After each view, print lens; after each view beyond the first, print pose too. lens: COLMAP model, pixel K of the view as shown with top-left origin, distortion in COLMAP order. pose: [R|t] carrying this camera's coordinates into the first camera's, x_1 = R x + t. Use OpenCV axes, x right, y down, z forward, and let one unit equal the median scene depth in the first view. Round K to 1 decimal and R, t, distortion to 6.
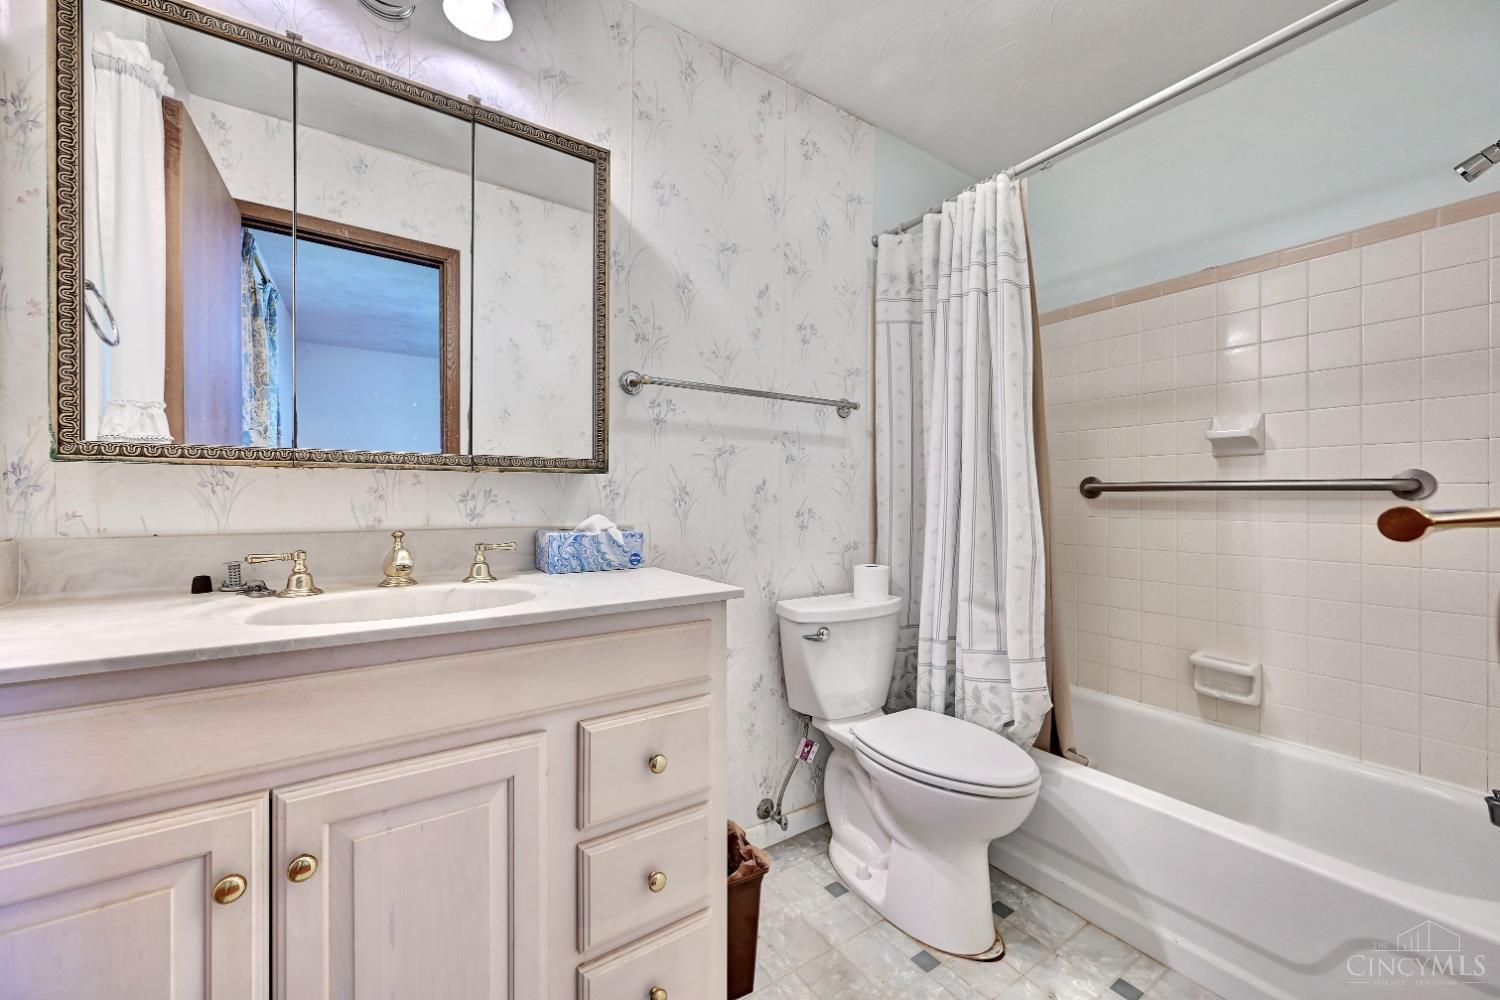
lens RADIAL K [[586.5, 0, 752.7], [0, 586.5, 499.8], [0, 0, 1]] dist [-0.000773, 0.000264]
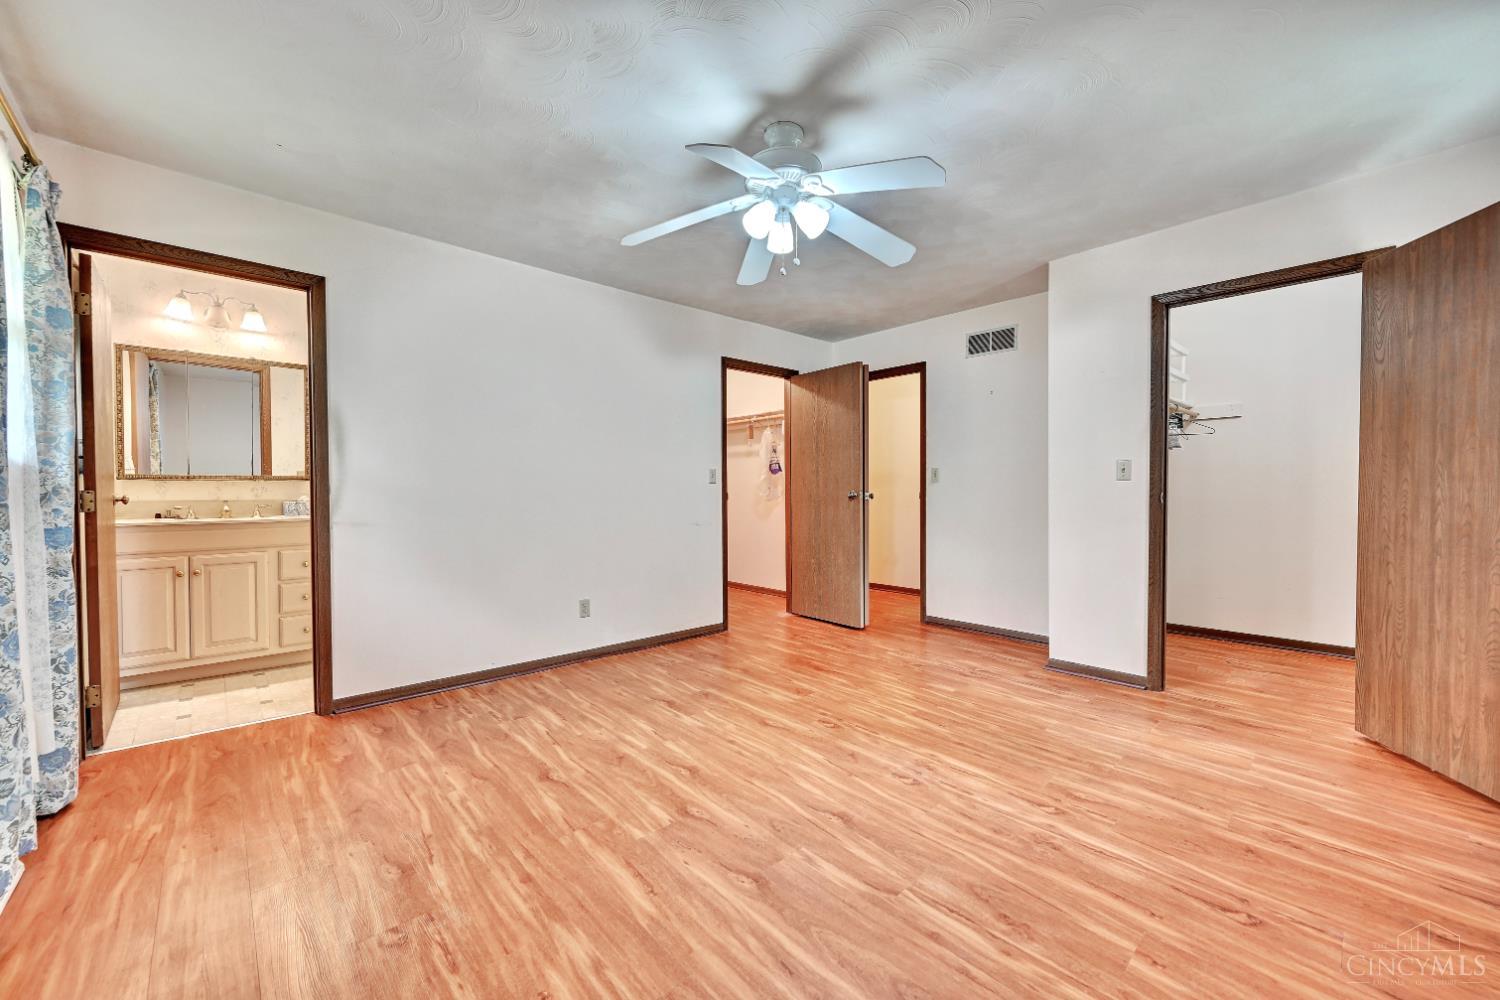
lens RADIAL K [[586.5, 0, 753.2], [0, 586.5, 494.0], [0, 0, 1]] dist [-0.000773, 0.000264]
pose [[0.988397, 0.000291, 0.151890, 2.618962], [-0.001914, 0.999943, 0.010534, -0.030364], [-0.151879, -0.010702, 0.988341, -3.869480]]
